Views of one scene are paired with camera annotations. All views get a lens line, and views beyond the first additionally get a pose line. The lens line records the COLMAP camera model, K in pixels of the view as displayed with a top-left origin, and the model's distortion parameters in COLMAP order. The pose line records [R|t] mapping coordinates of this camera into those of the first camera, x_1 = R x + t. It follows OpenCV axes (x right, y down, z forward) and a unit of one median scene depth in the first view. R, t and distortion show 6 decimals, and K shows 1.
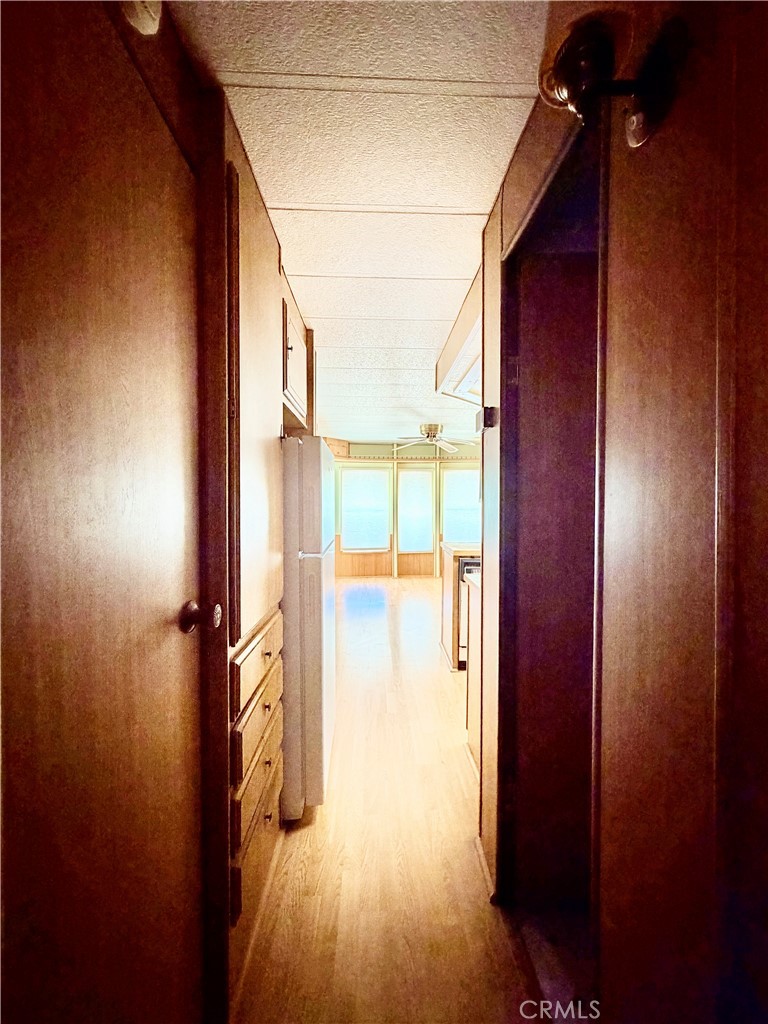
lens RADIAL K [[410.4, 0, 384.0], [0, 410.4, 512.0], [0, 0, 1]] dist [-0.000031, 0.000294]
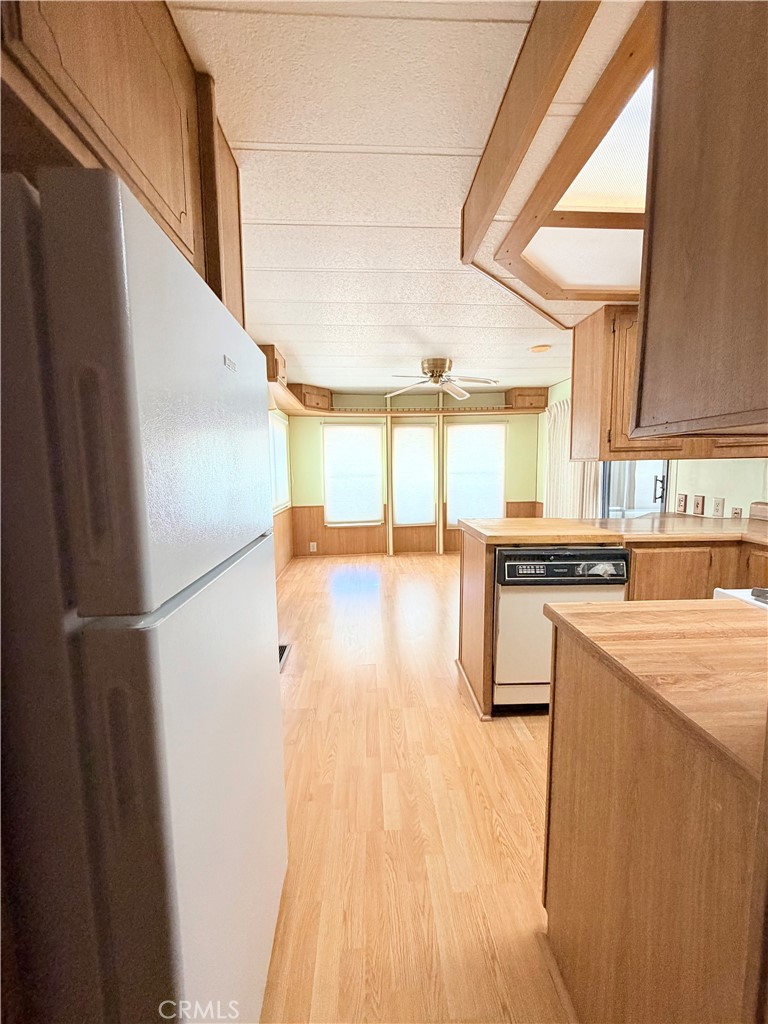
lens RADIAL K [[410.4, 0, 384.0], [0, 410.4, 512.0], [0, 0, 1]] dist [-0.000031, 0.000294]
pose [[0.999761, -0.014970, 0.015934, 0.002123], [0.013624, 0.996583, 0.081463, 0.002390], [-0.017099, -0.081226, 0.996549, 0.181550]]
